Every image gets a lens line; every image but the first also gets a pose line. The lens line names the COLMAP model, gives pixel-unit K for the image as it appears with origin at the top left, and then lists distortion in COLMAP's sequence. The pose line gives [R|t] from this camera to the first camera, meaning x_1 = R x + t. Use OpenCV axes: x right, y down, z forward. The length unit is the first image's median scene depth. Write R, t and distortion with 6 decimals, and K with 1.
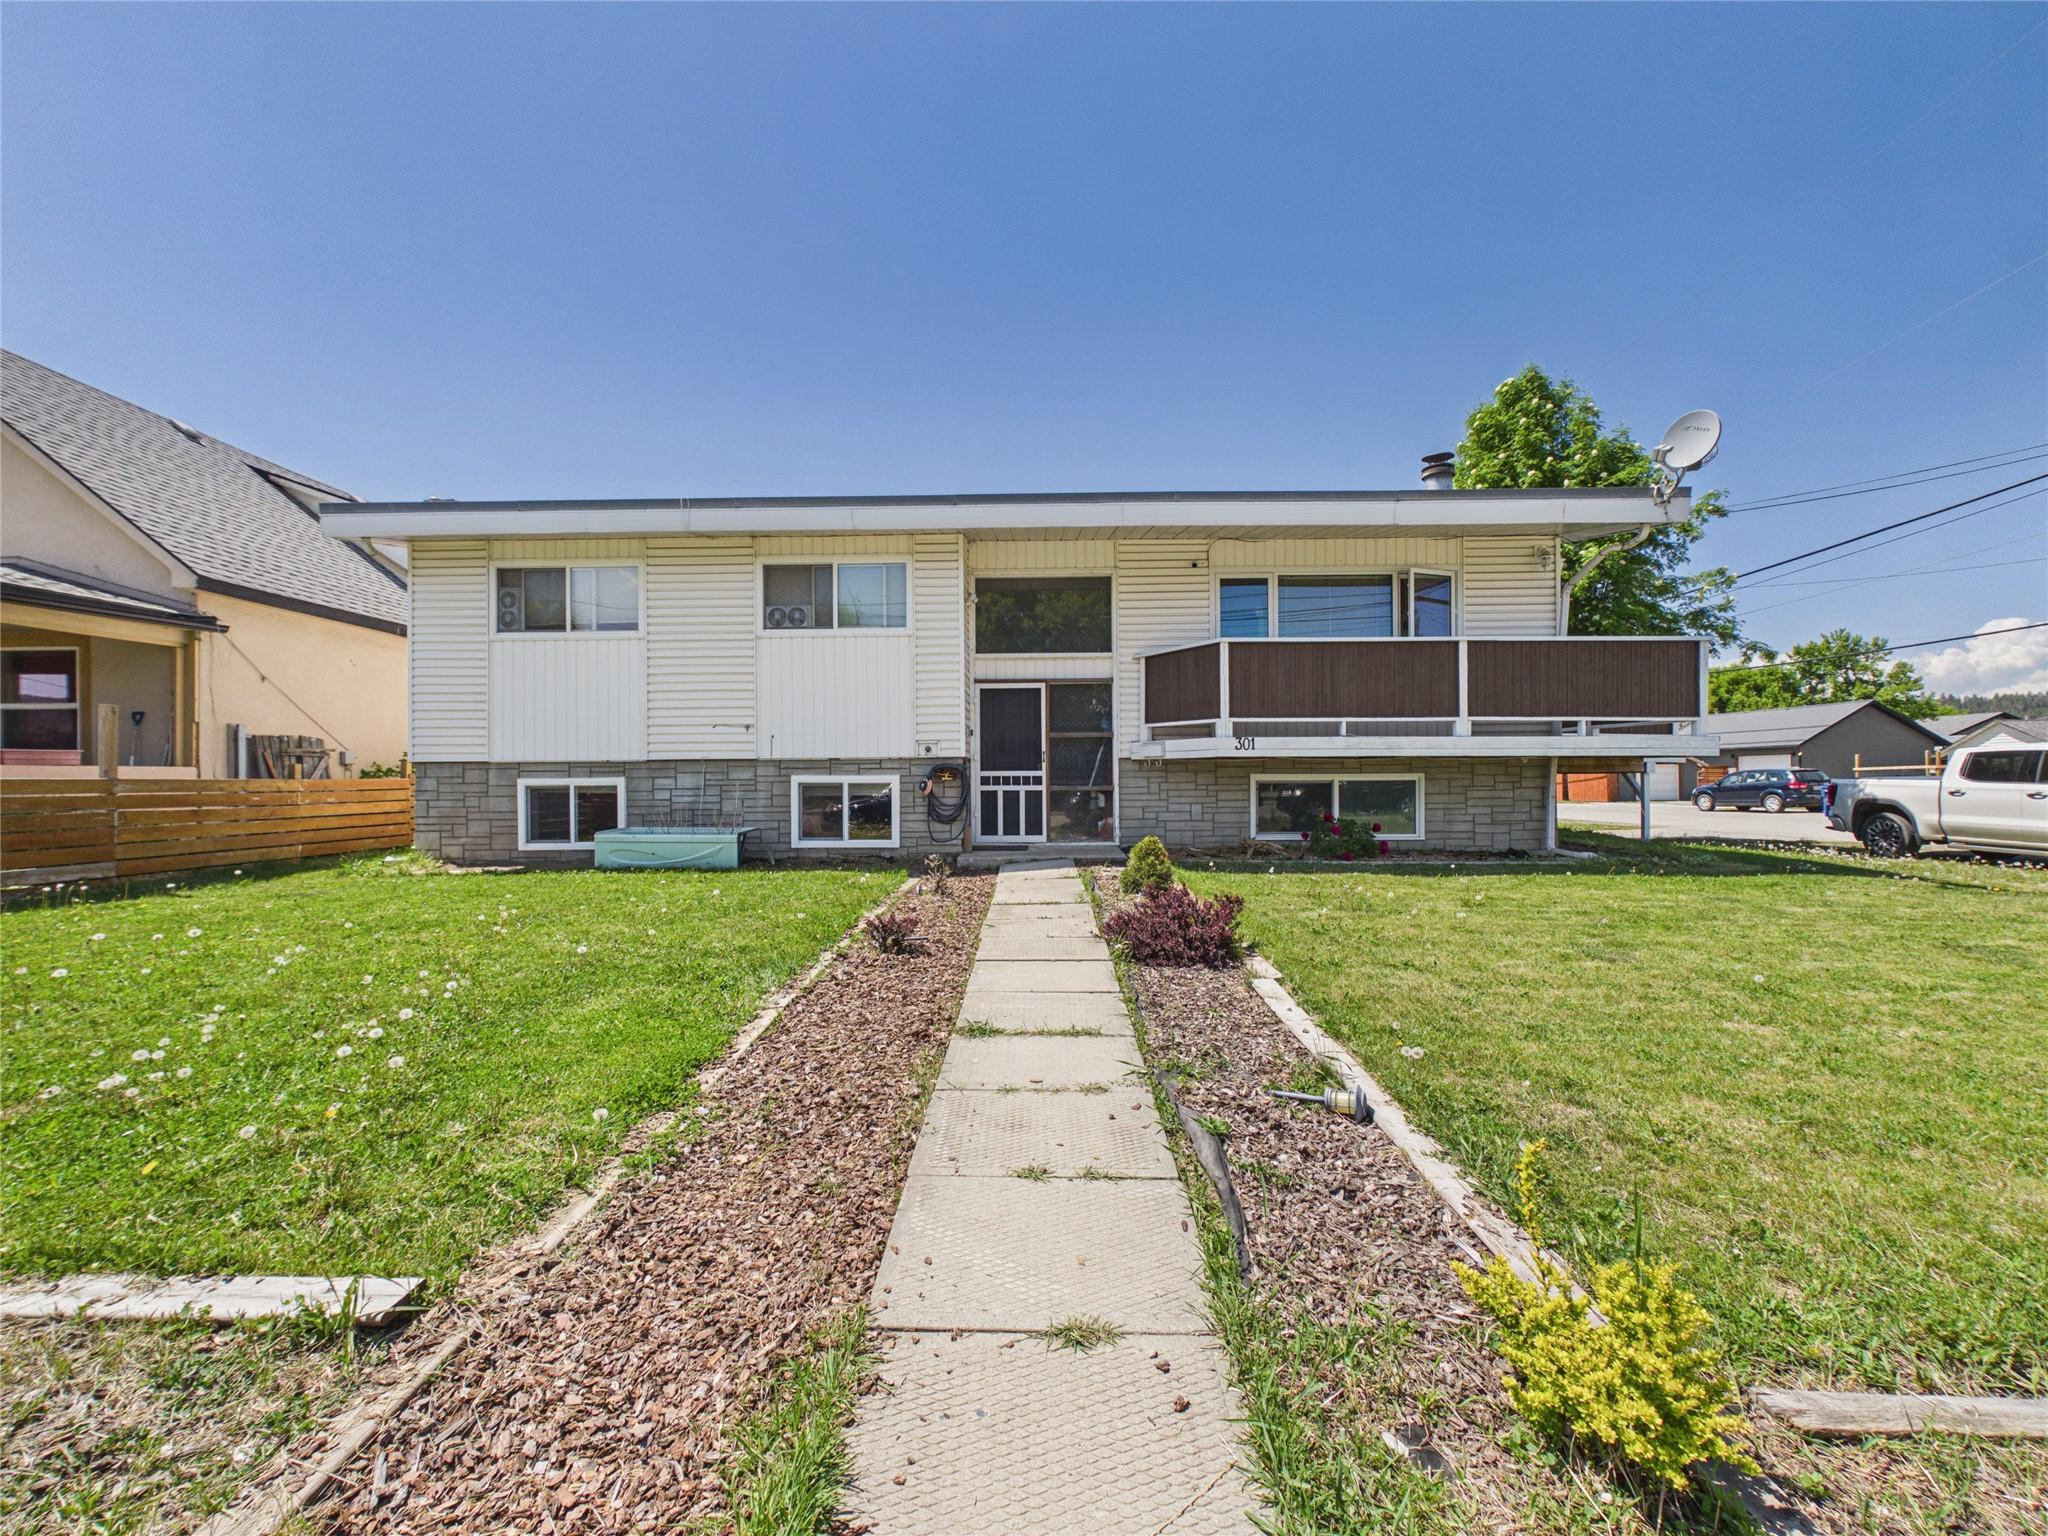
lens RADIAL K [[821.8, 0, 1023.9], [0, 821.8, 787.7], [0, 0, 1]] dist [0.000534, 0.000017]
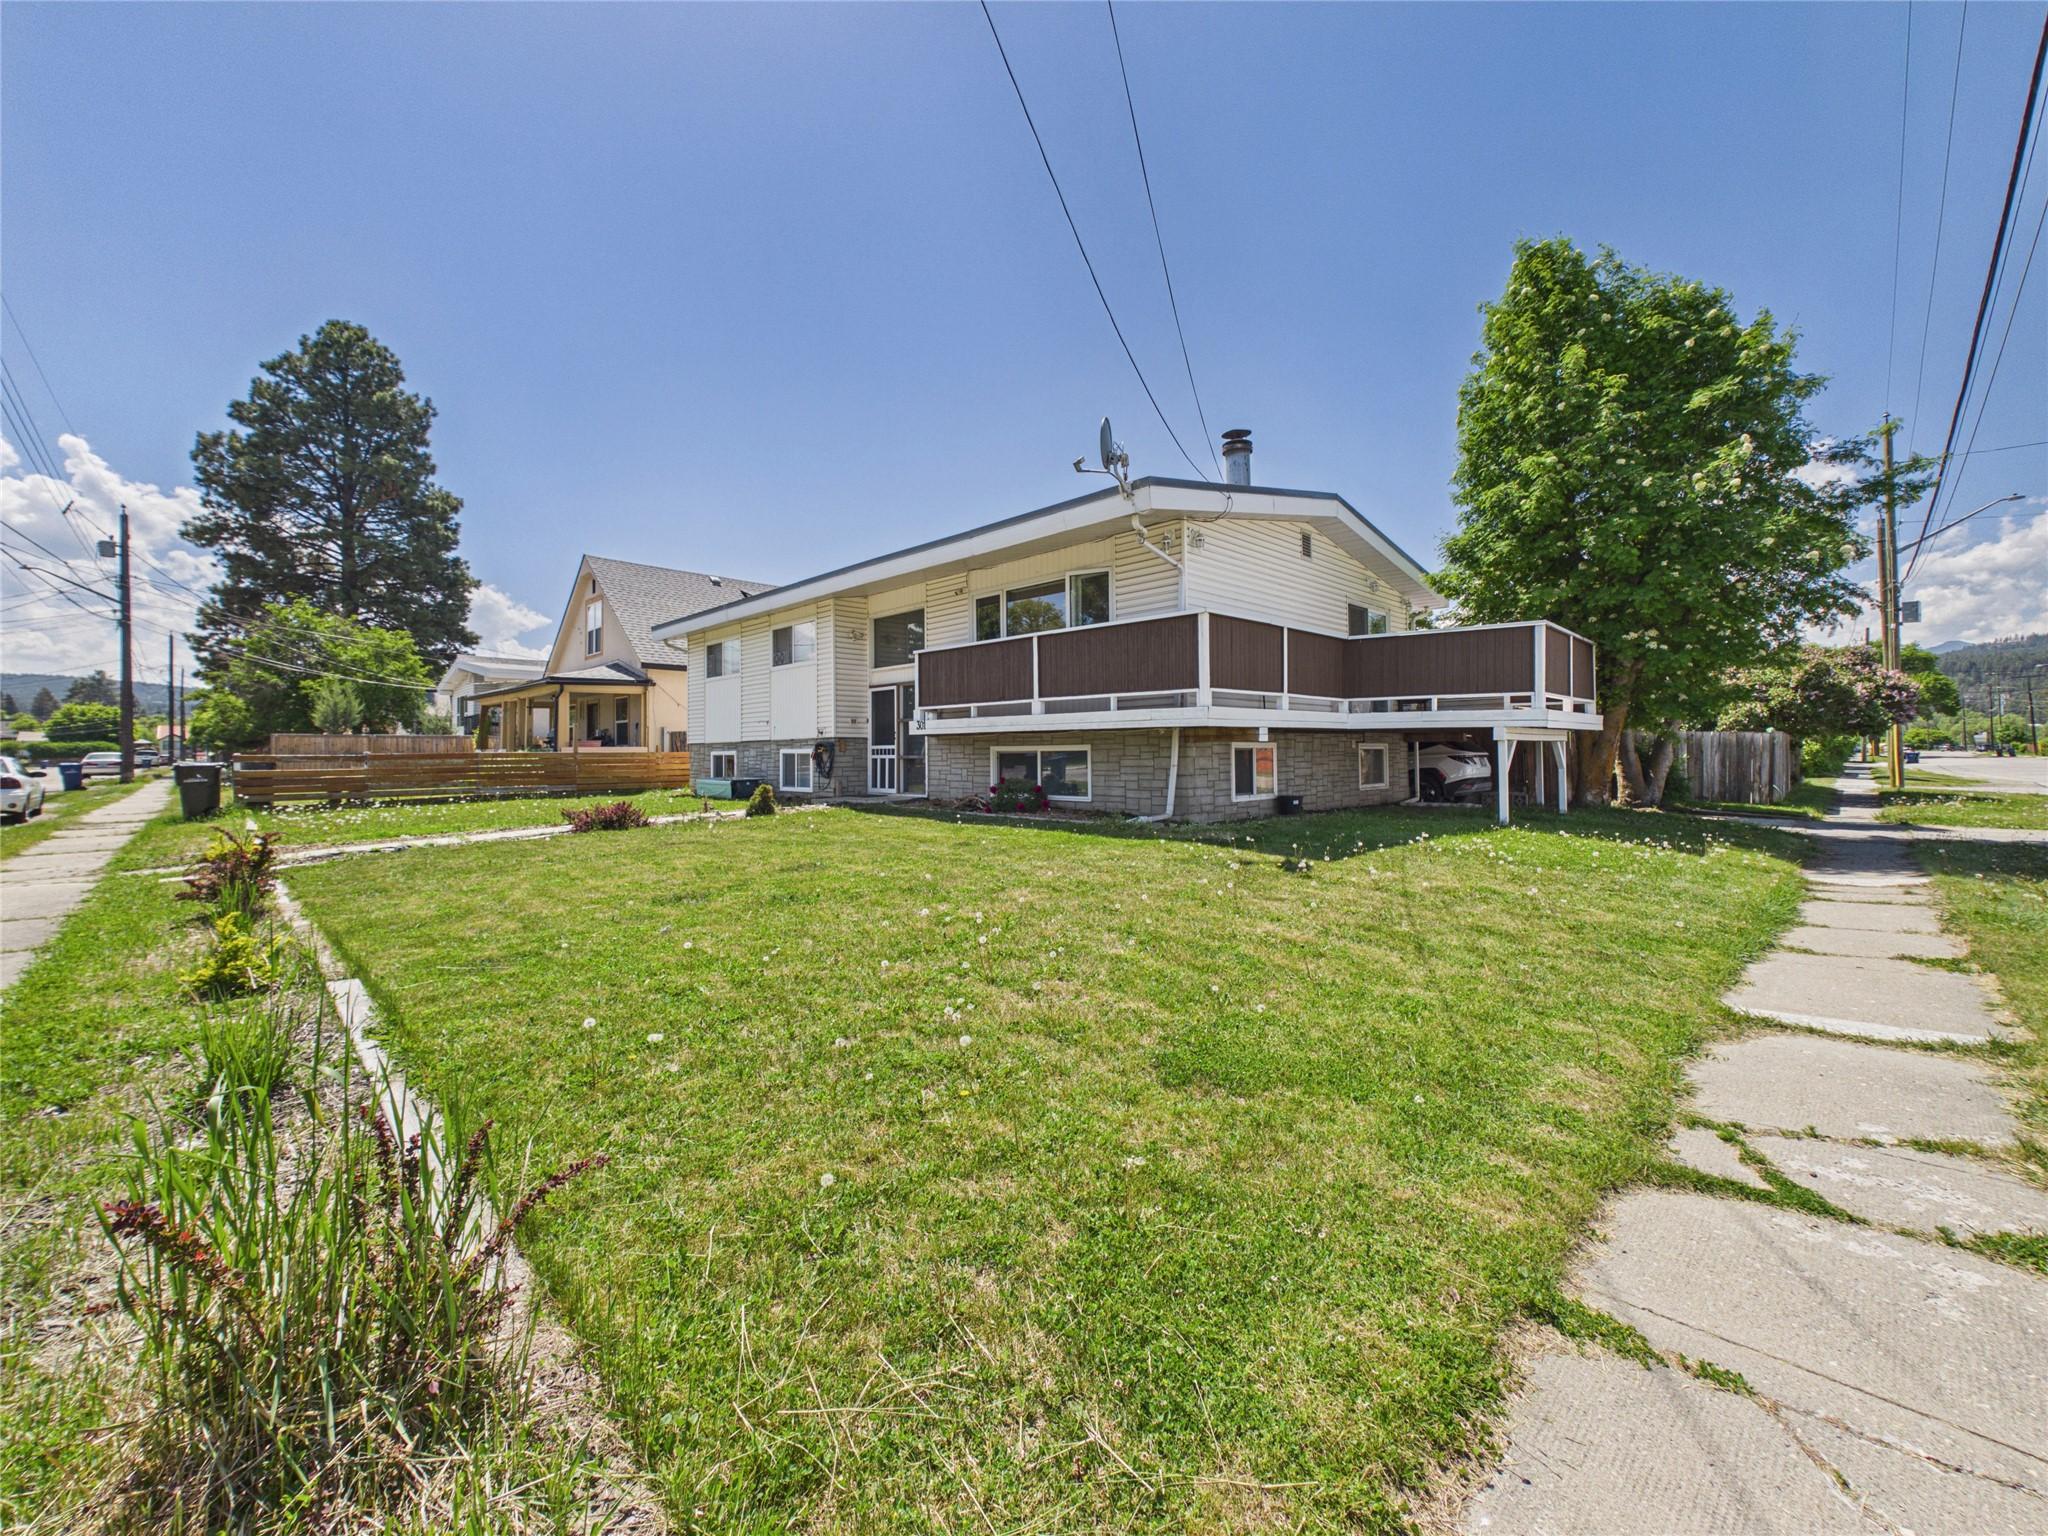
lens RADIAL K [[821.8, 0, 1022.0], [0, 821.8, 750.8], [0, 0, 1]] dist [0.000534, 0.000017]
pose [[0.713474, -0.003433, -0.700673, 1.220843], [0.002517, 0.999994, -0.002336, -0.005728], [0.700677, -0.000097, 0.713478, 0.105093]]
